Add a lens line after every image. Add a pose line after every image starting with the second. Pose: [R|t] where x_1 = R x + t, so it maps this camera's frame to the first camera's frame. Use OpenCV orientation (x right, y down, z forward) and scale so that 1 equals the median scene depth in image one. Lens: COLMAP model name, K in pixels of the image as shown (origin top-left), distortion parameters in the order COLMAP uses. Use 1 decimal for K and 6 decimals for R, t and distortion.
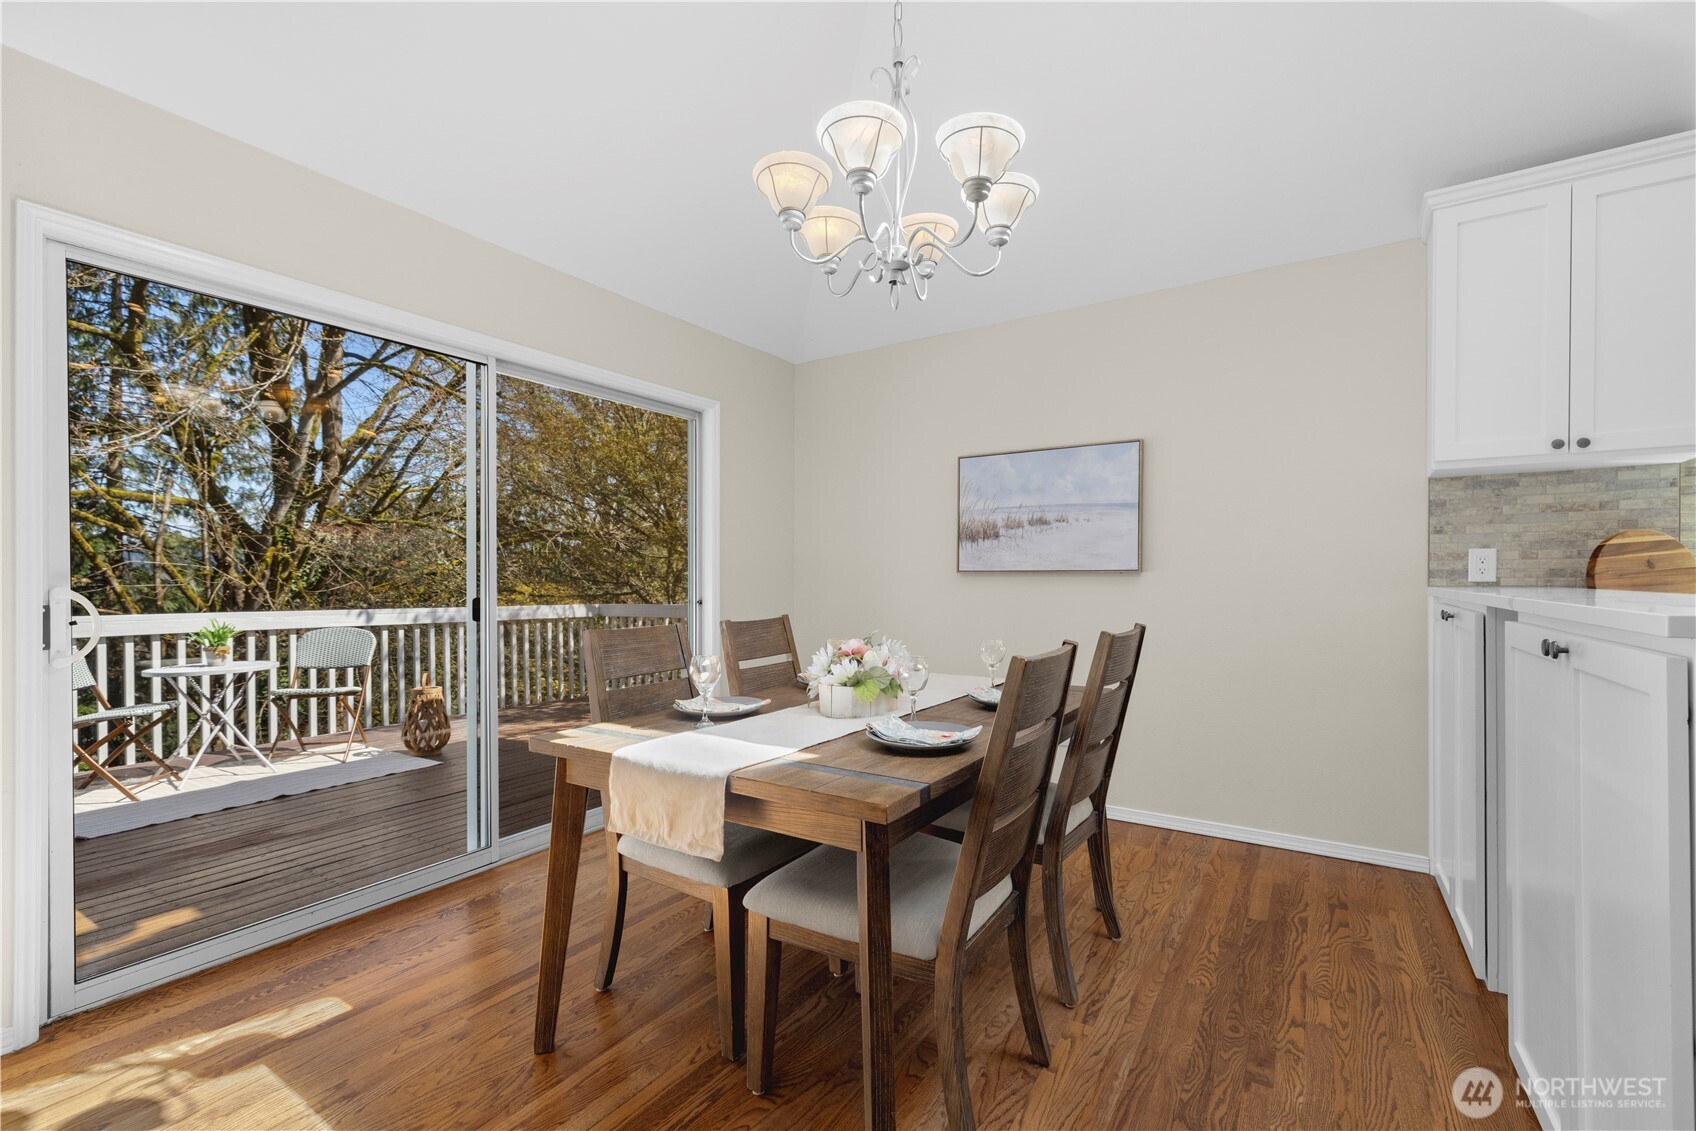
lens RADIAL K [[730.1, 0, 861.8], [0, 730.1, 581.3], [0, 0, 1]] dist [0.001569, 0.000290]
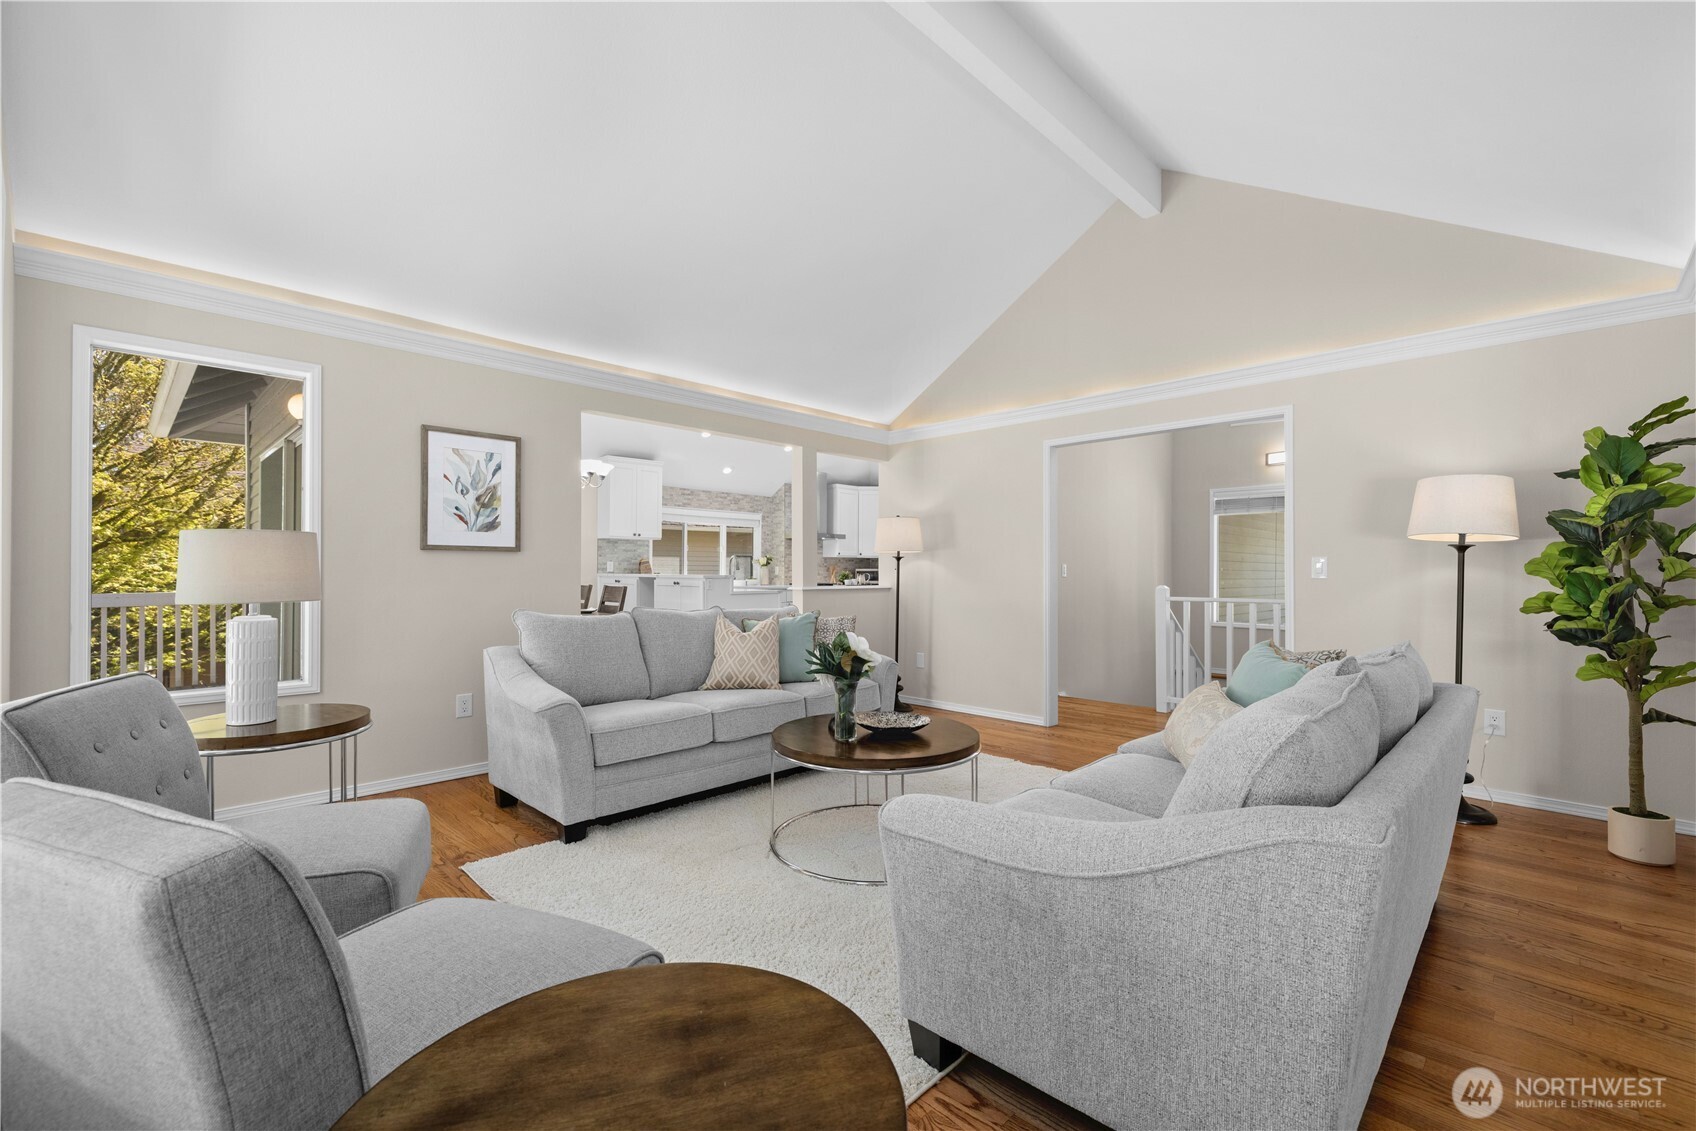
lens RADIAL K [[734.0, 0, 855.9], [0, 734.0, 571.5], [0, 0, 1]] dist [0.004294, 0.000426]
pose [[0.212398, 0.005963, 0.977165, -1.619164], [0.002261, 0.999976, -0.006593, 0.017885], [-0.977181, 0.003610, 0.212379, -0.585294]]
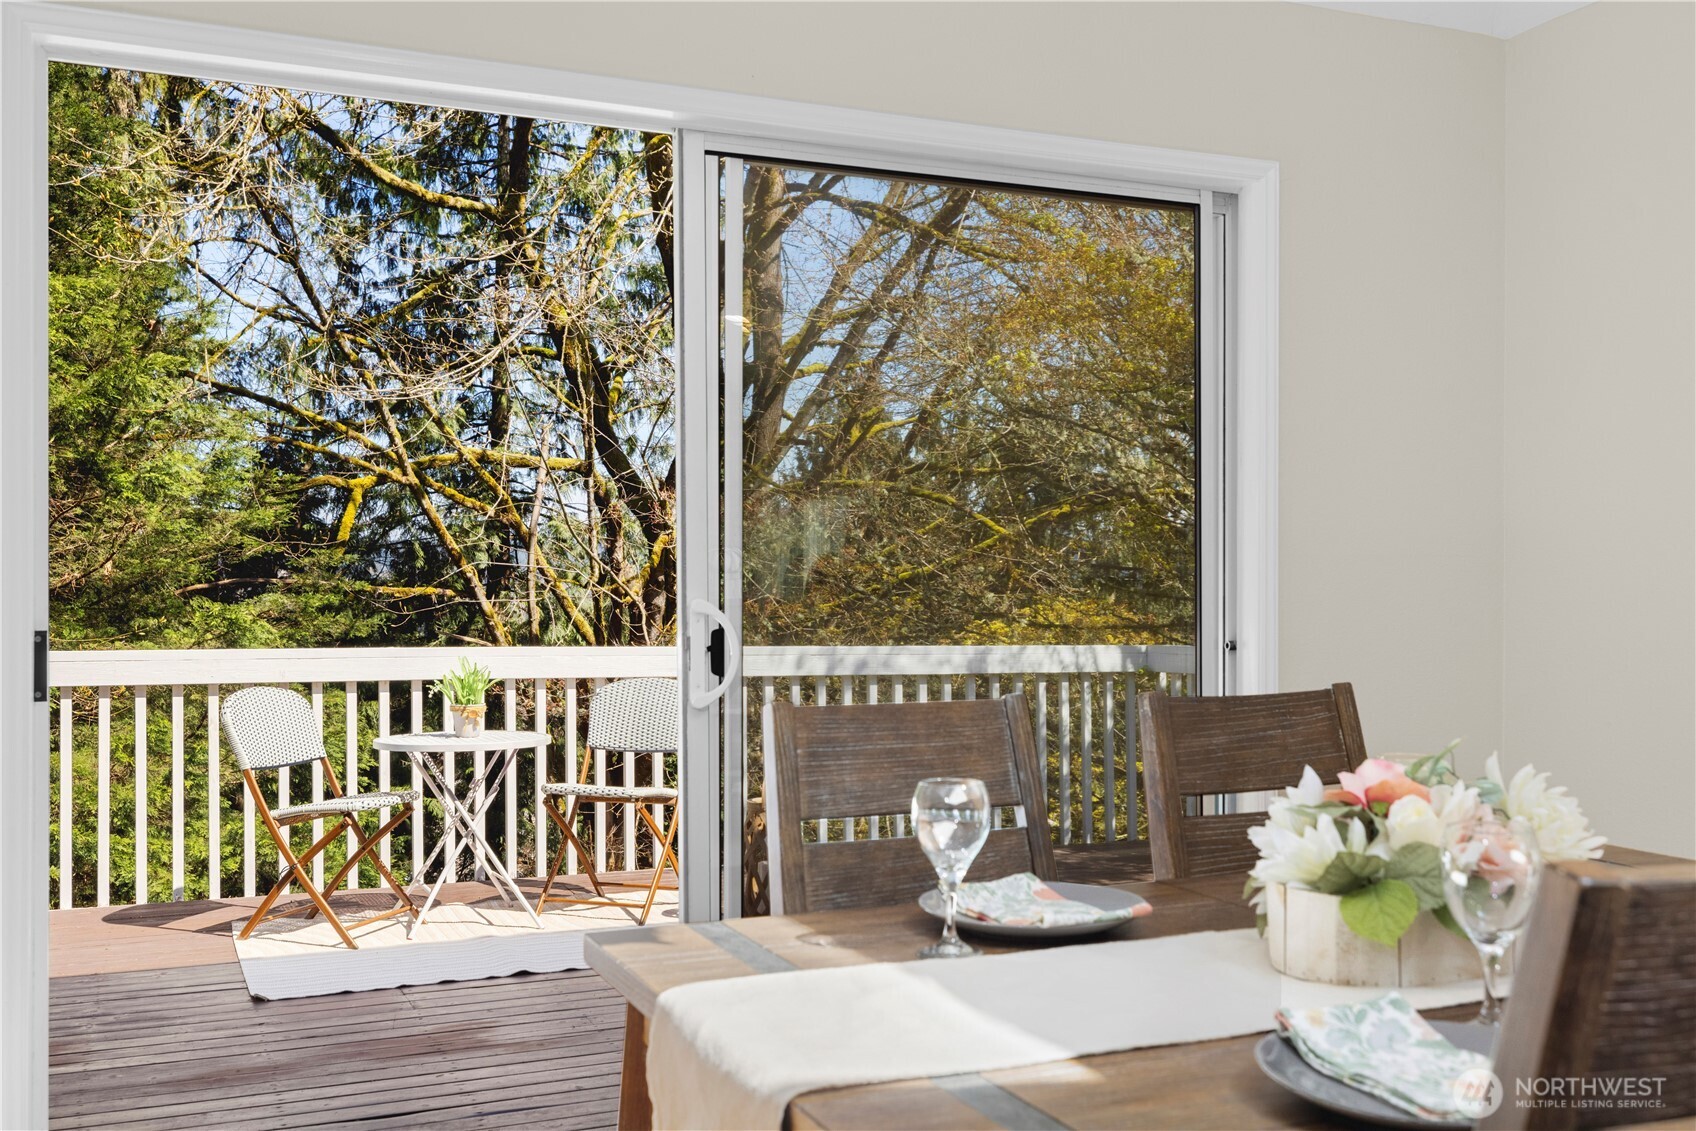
lens RADIAL K [[1598.1, 0, 845.6], [0, 1598.1, 591.2], [0, 0, 1]] dist [0.009343, 0.006582]
pose [[0.825559, 0.000320, -0.564316, 0.125487], [-0.001623, 0.999997, -0.001808, -0.001142], [0.564314, 0.002408, 0.825557, 0.122152]]
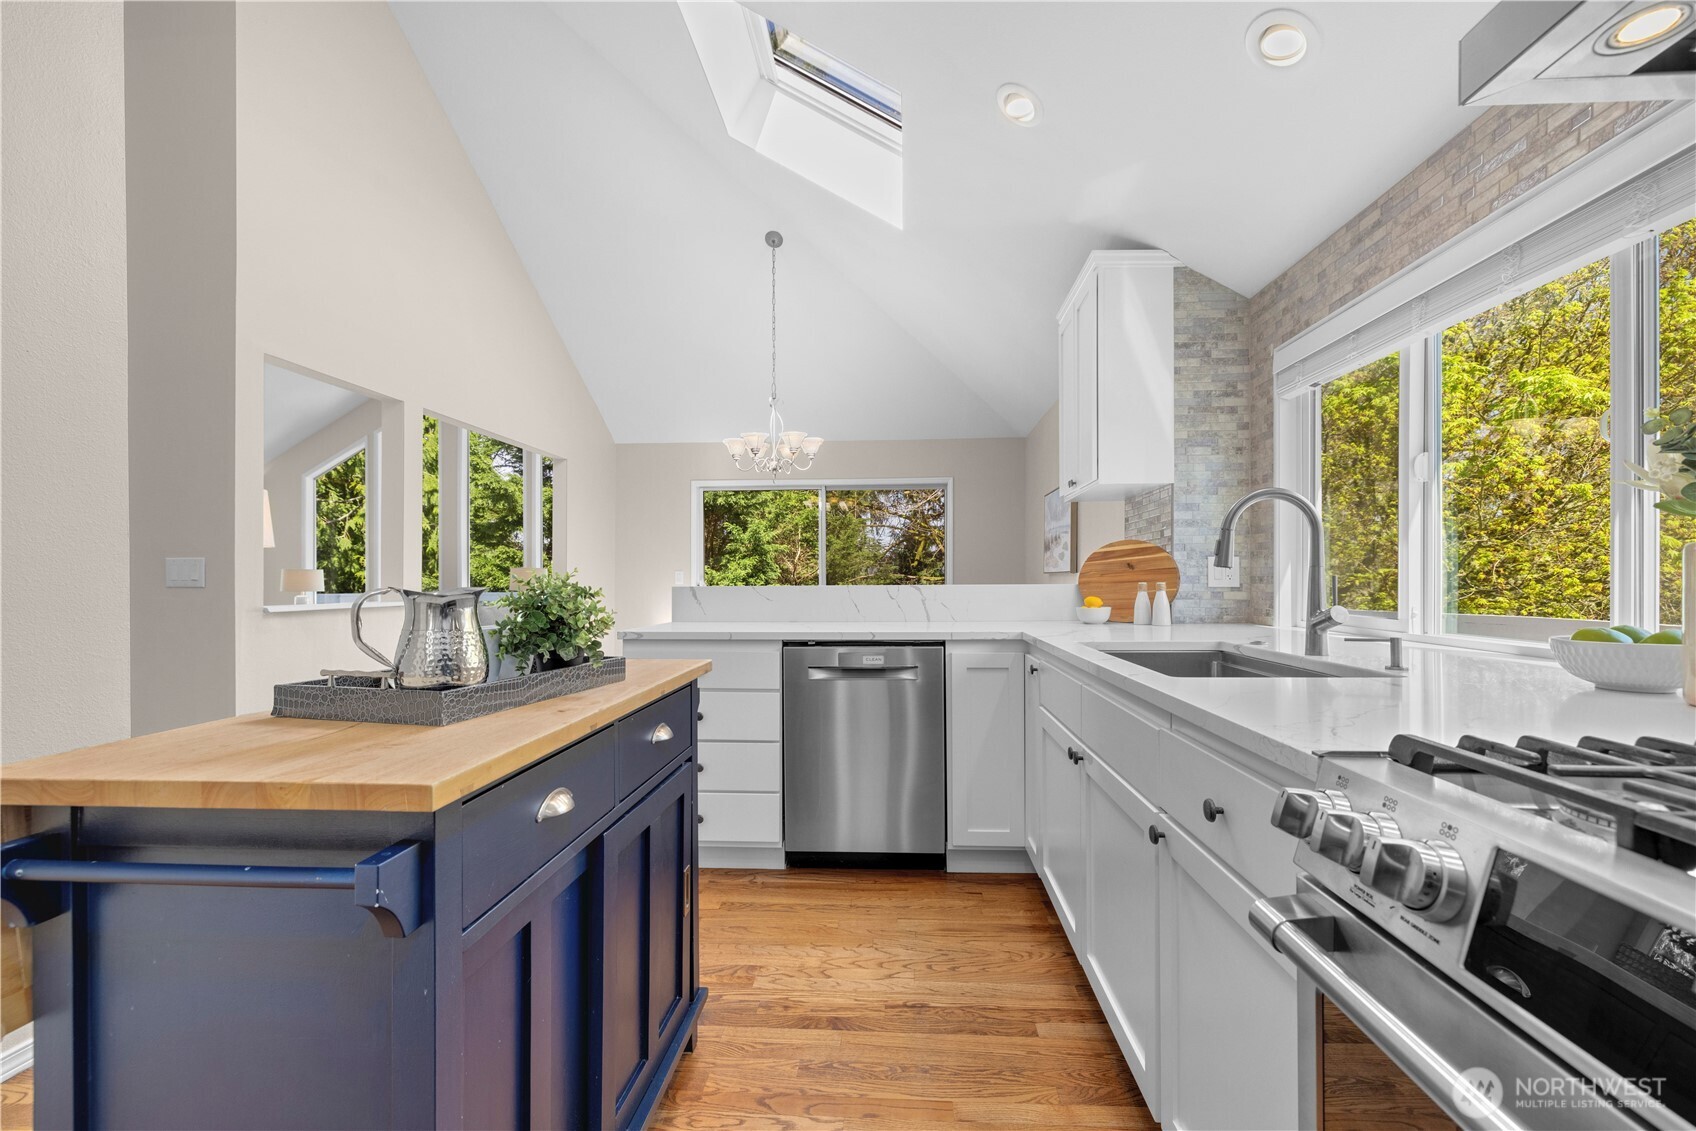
lens RADIAL K [[712.4, 0, 855.6], [0, 712.4, 579.0], [0, 0, 1]] dist [0.001043, 0.000156]
pose [[0.479613, 0.002446, -0.877477, 1.319652], [-0.005432, 0.999985, -0.000181, 0.002194], [0.877463, 0.004854, 0.479619, -0.032666]]
